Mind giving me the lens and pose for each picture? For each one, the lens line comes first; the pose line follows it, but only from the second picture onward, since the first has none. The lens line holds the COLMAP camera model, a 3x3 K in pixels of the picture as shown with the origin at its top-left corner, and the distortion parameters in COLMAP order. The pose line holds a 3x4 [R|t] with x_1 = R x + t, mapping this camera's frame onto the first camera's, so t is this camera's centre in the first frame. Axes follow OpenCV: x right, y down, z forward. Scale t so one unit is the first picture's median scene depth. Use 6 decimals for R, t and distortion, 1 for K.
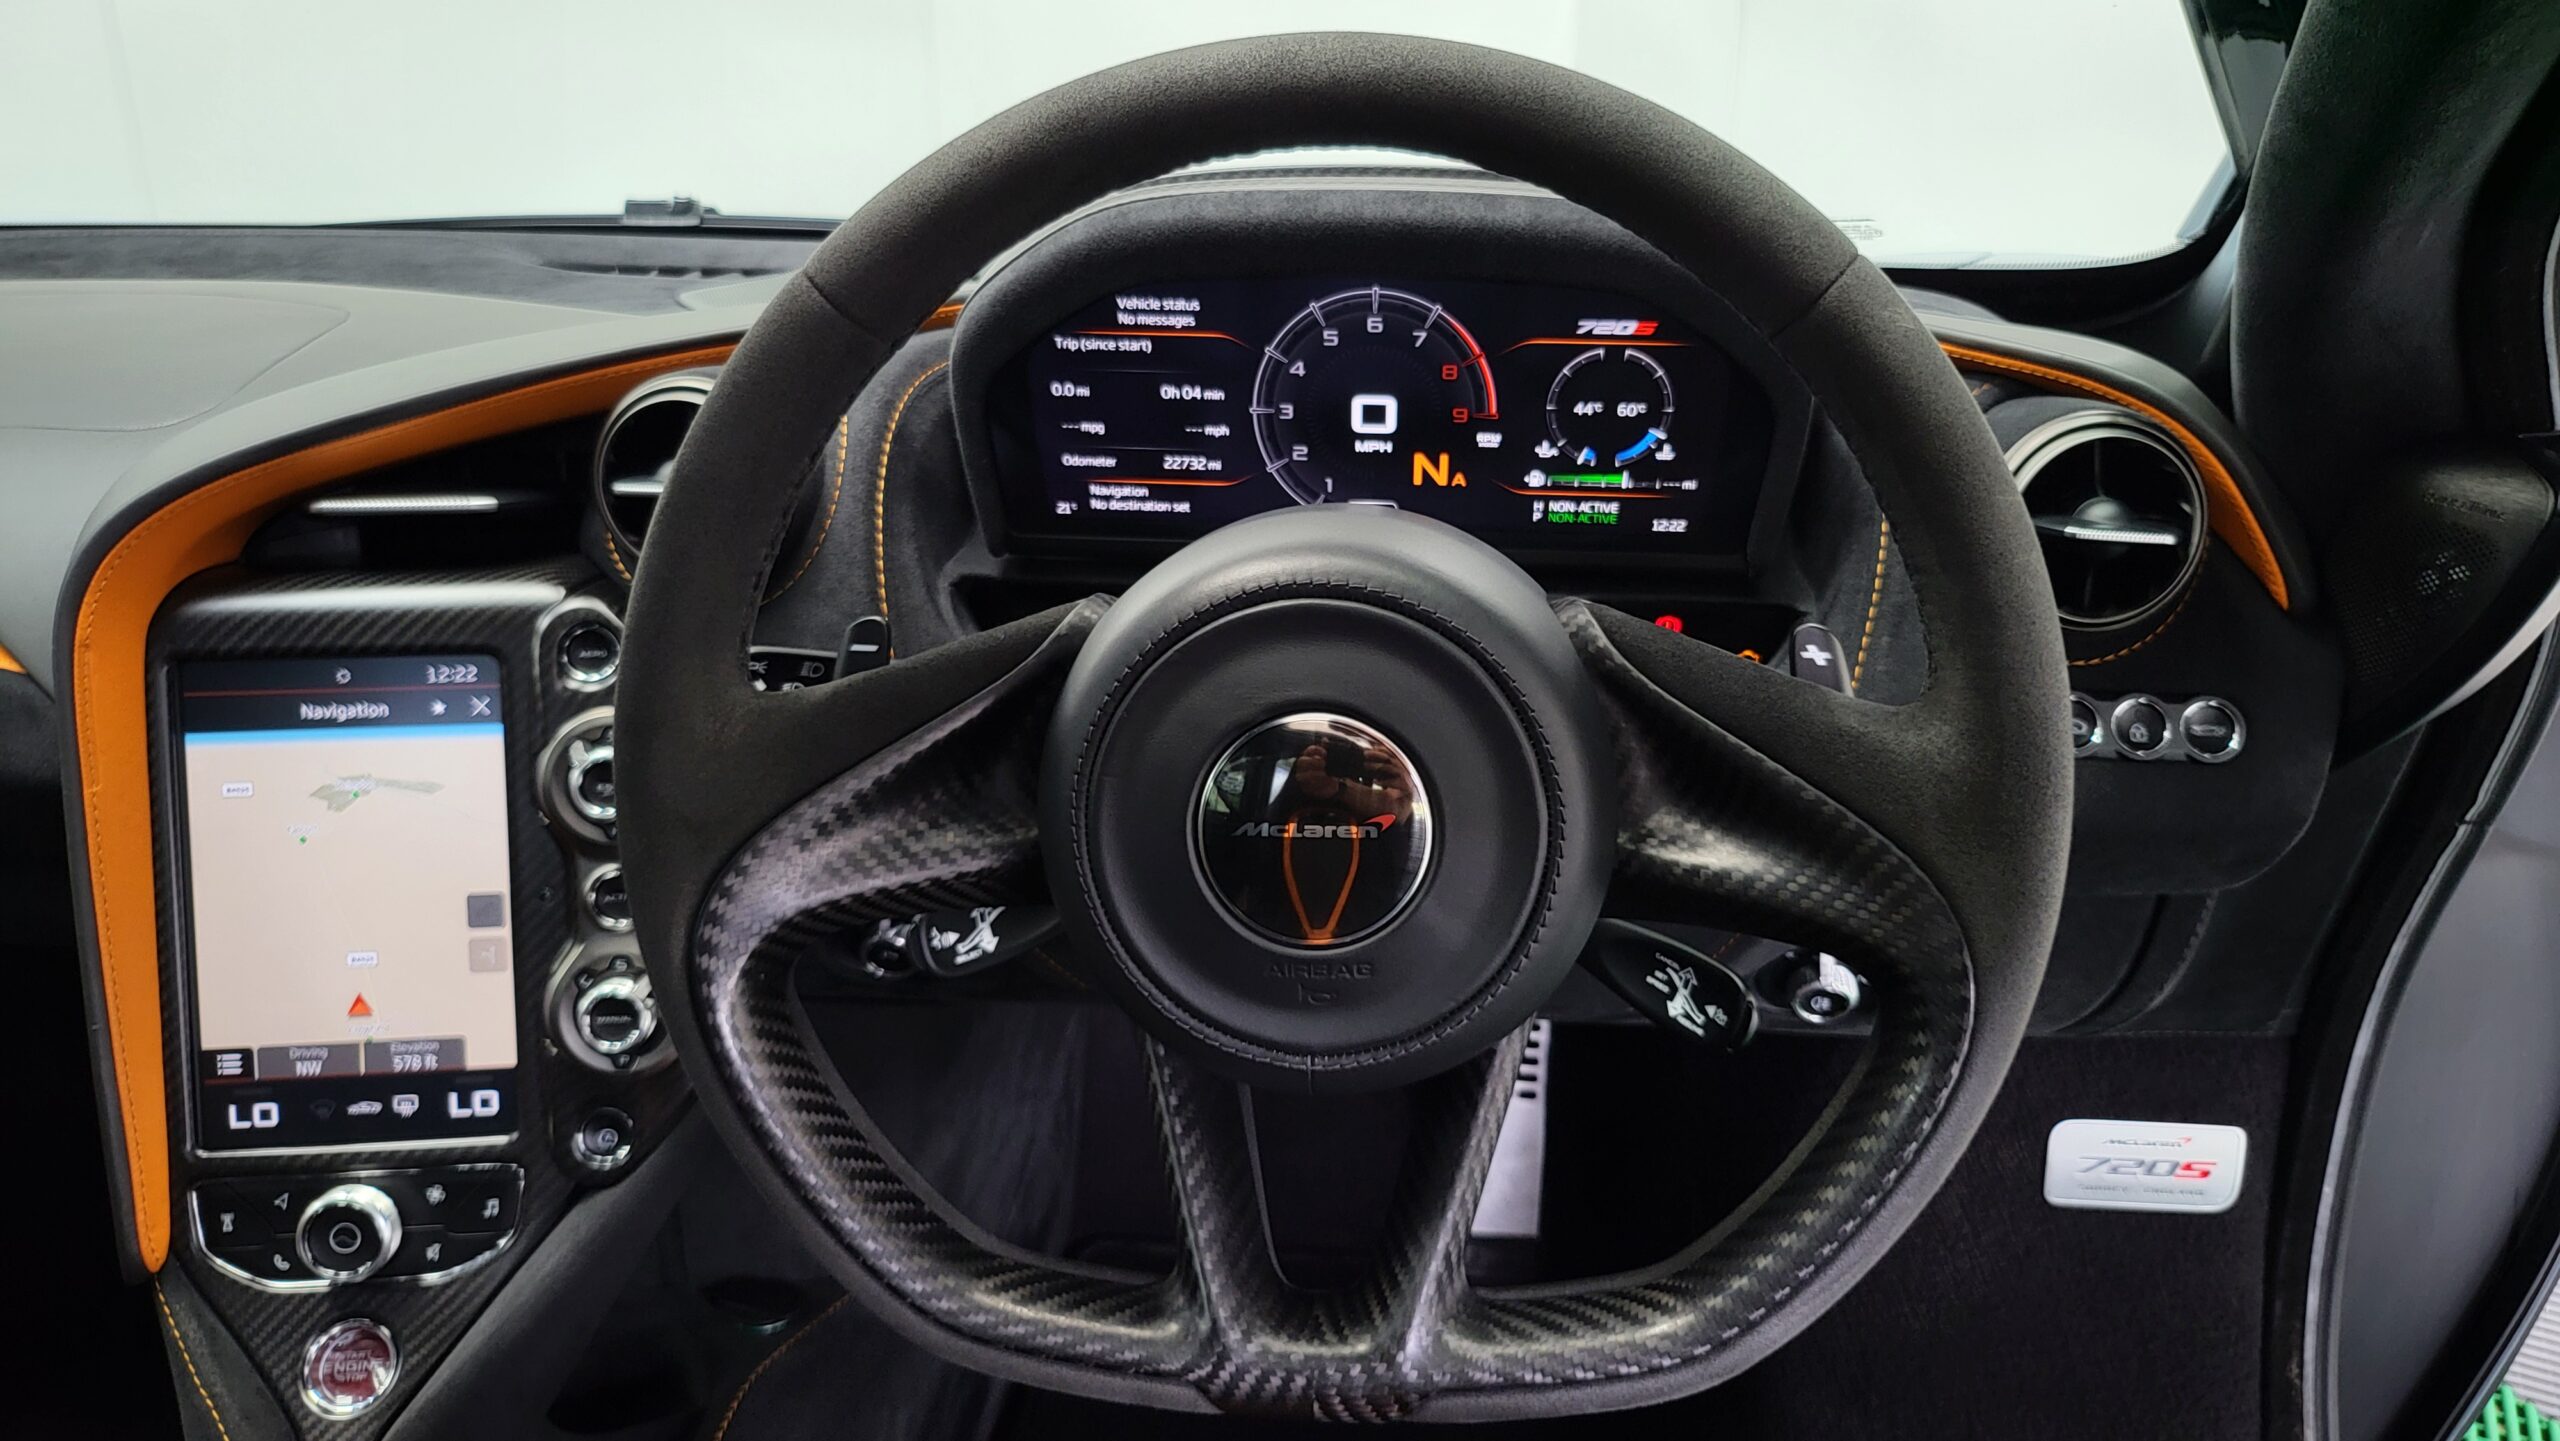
lens RADIAL K [[1812.9, 0, 1293.7], [0, 1812.9, 719.5], [0, 0, 1]] dist [0.039263, -0.048179]
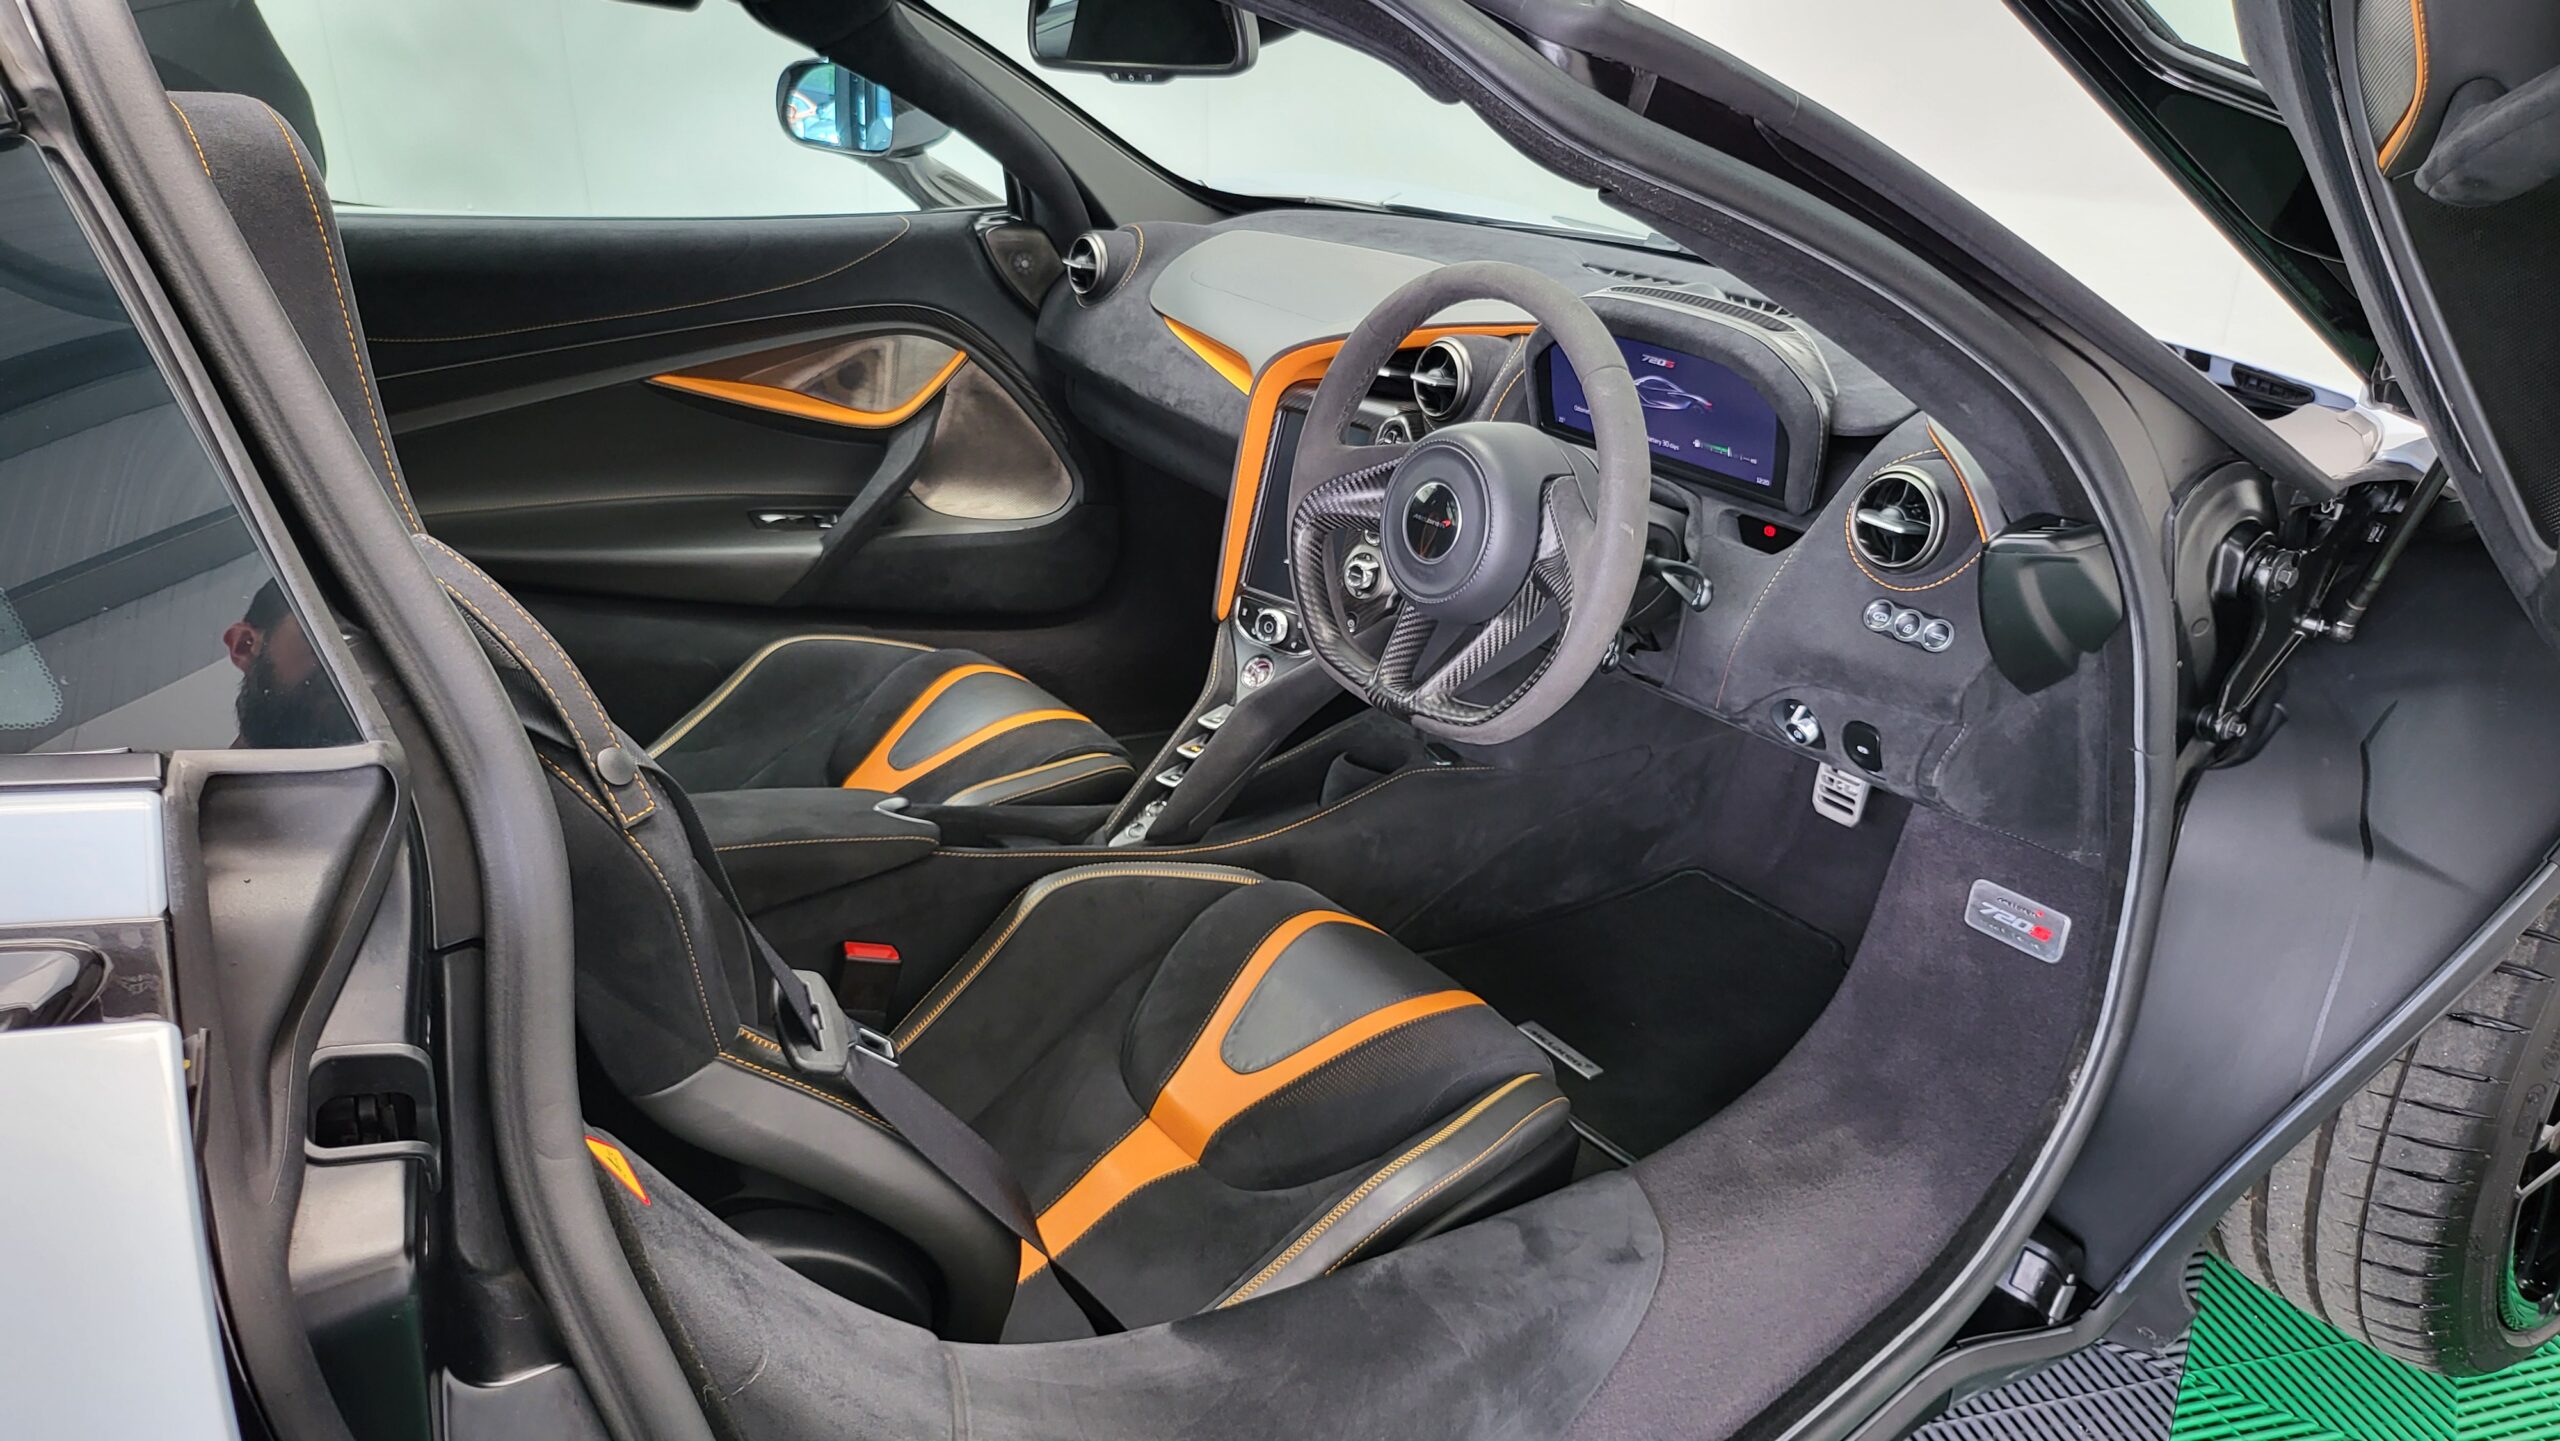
lens RADIAL K [[1812.9, 0, 1294.1], [0, 1812.9, 734.9], [0, 0, 1]] dist [0.039263, -0.048179]
pose [[0.665327, 0.315874, -0.676434, 1.404083], [-0.277858, 0.945756, 0.168344, -0.031394], [0.692917, 0.075949, 0.717006, -0.914136]]
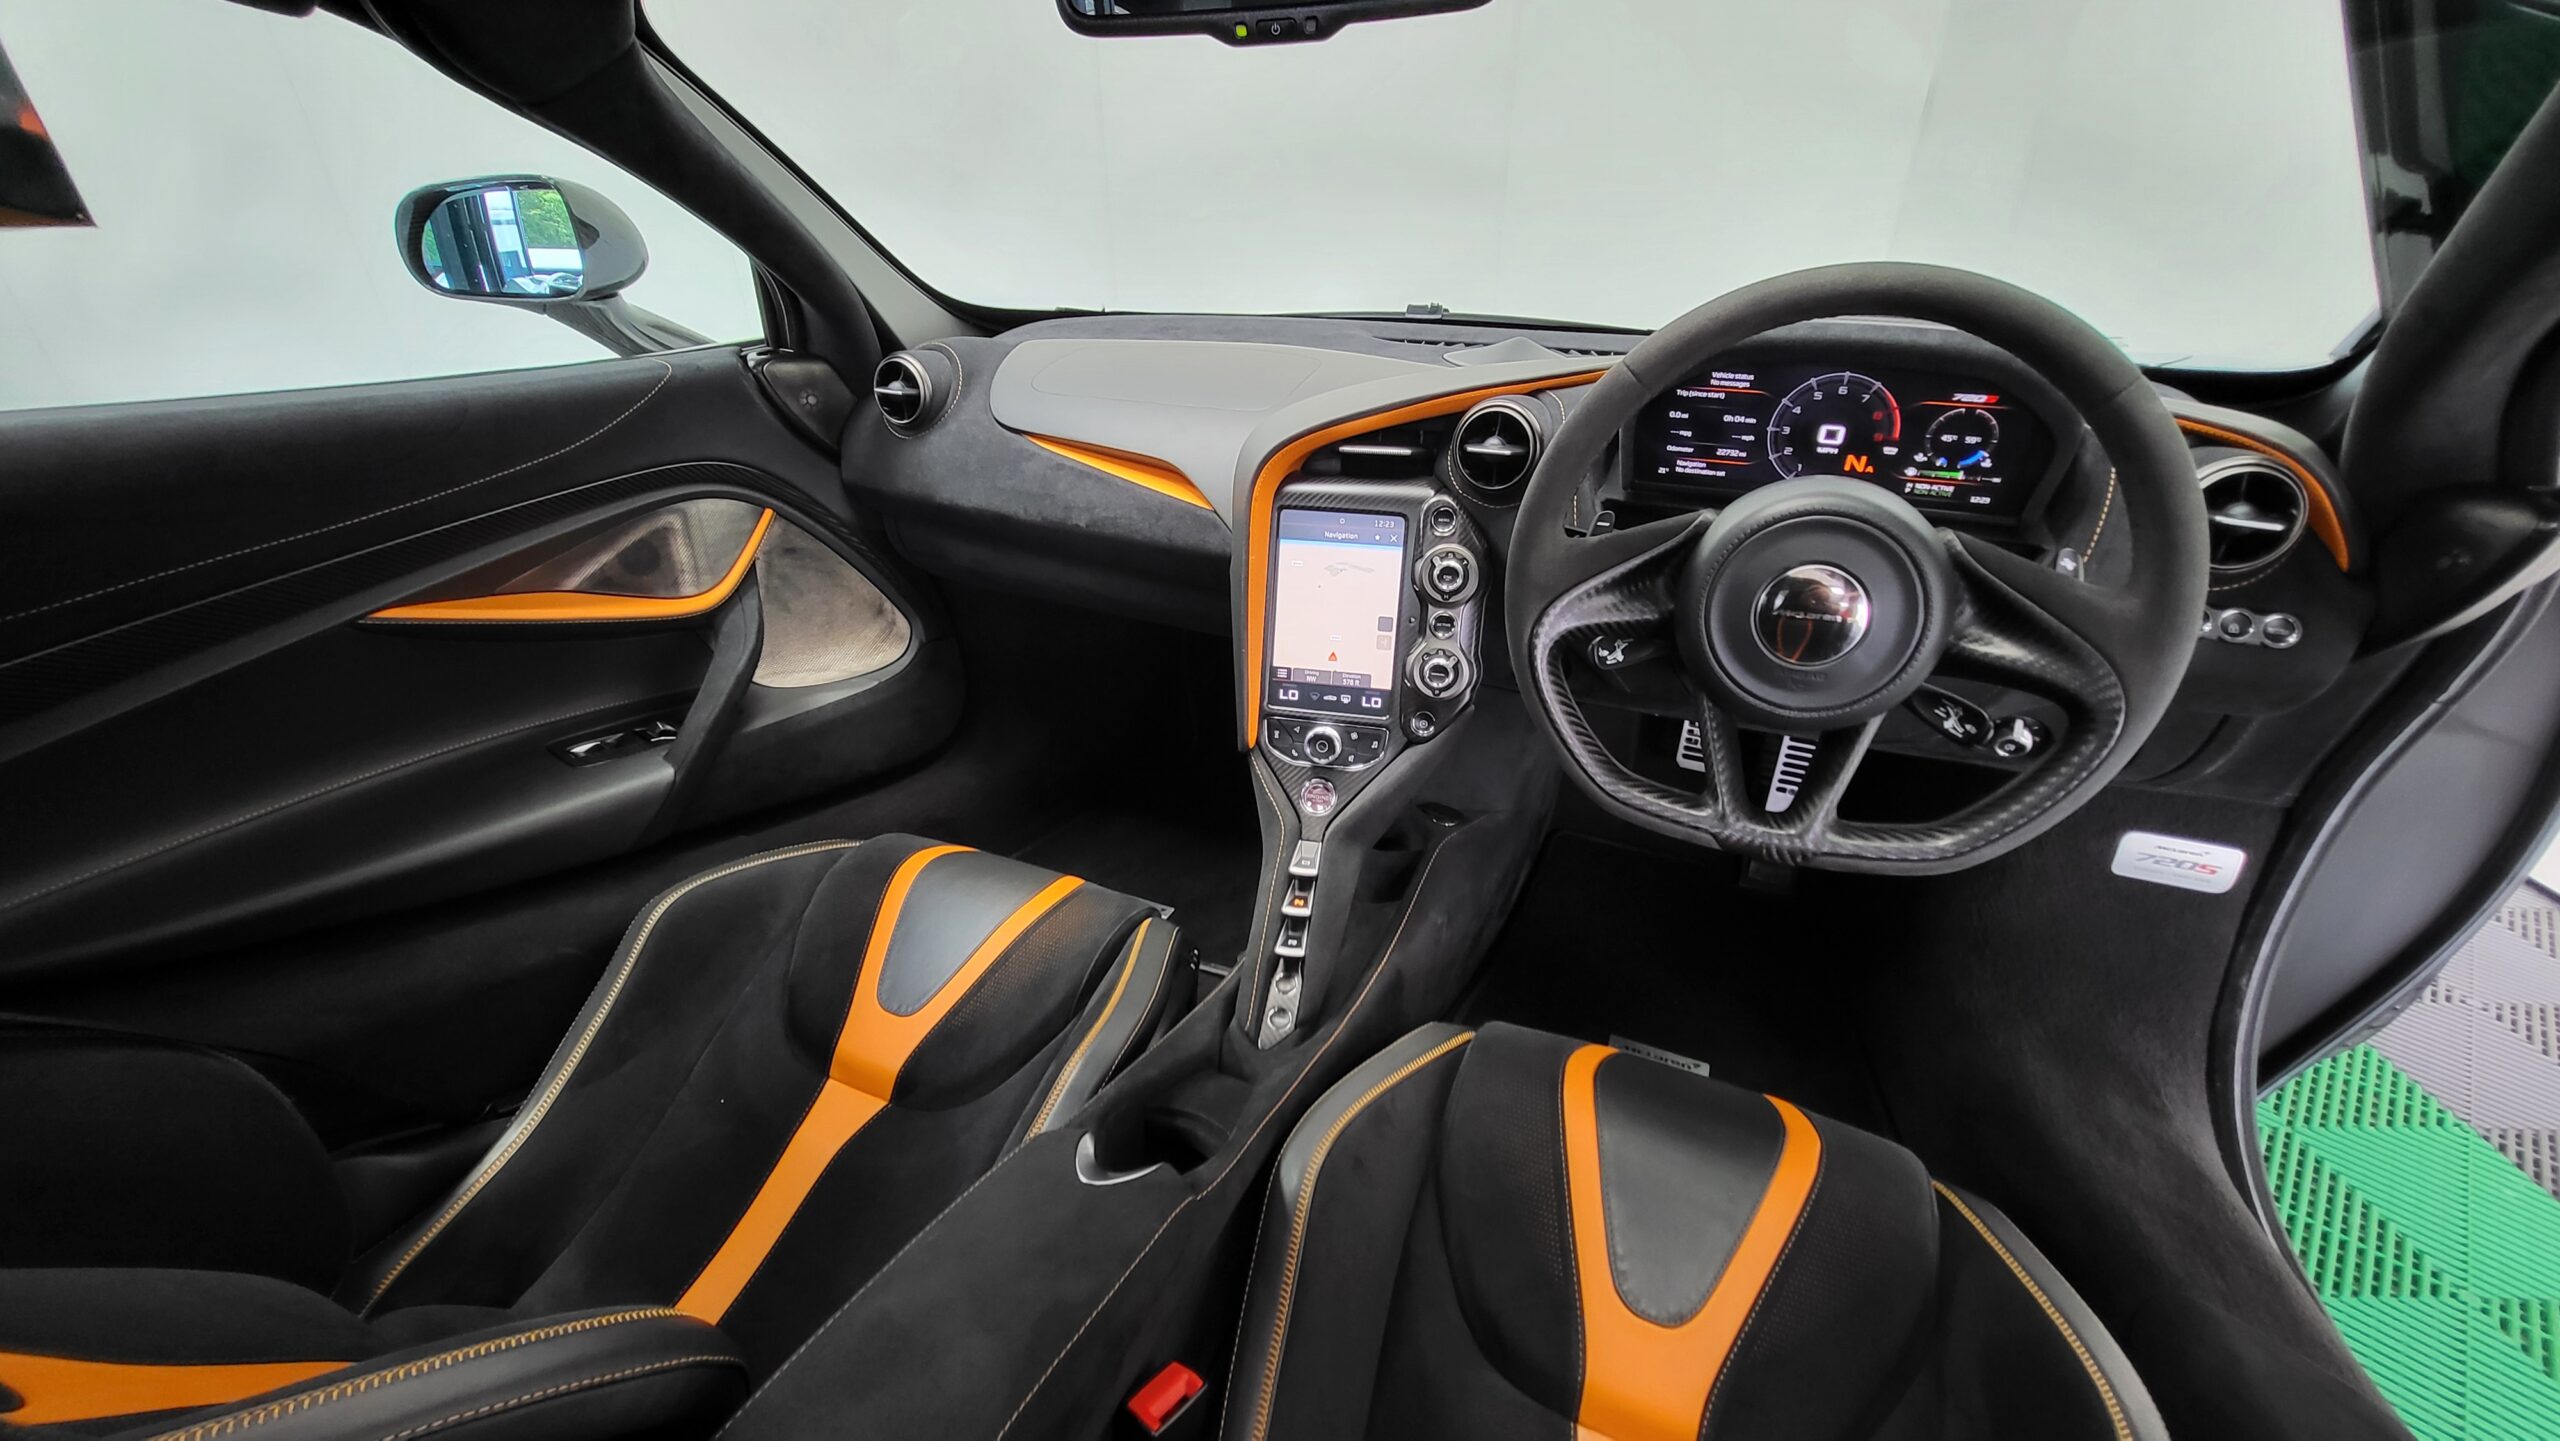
lens RADIAL K [[1013.6, 0, 1280.7], [0, 1013.6, 741.2], [0, 0, 1]] dist [-0.004019, 0.000845]
pose [[0.946049, 0.146133, -0.289198, -0.166414], [-0.102439, 0.981637, 0.160919, 0.056007], [0.307403, -0.122612, 0.943647, -0.338695]]
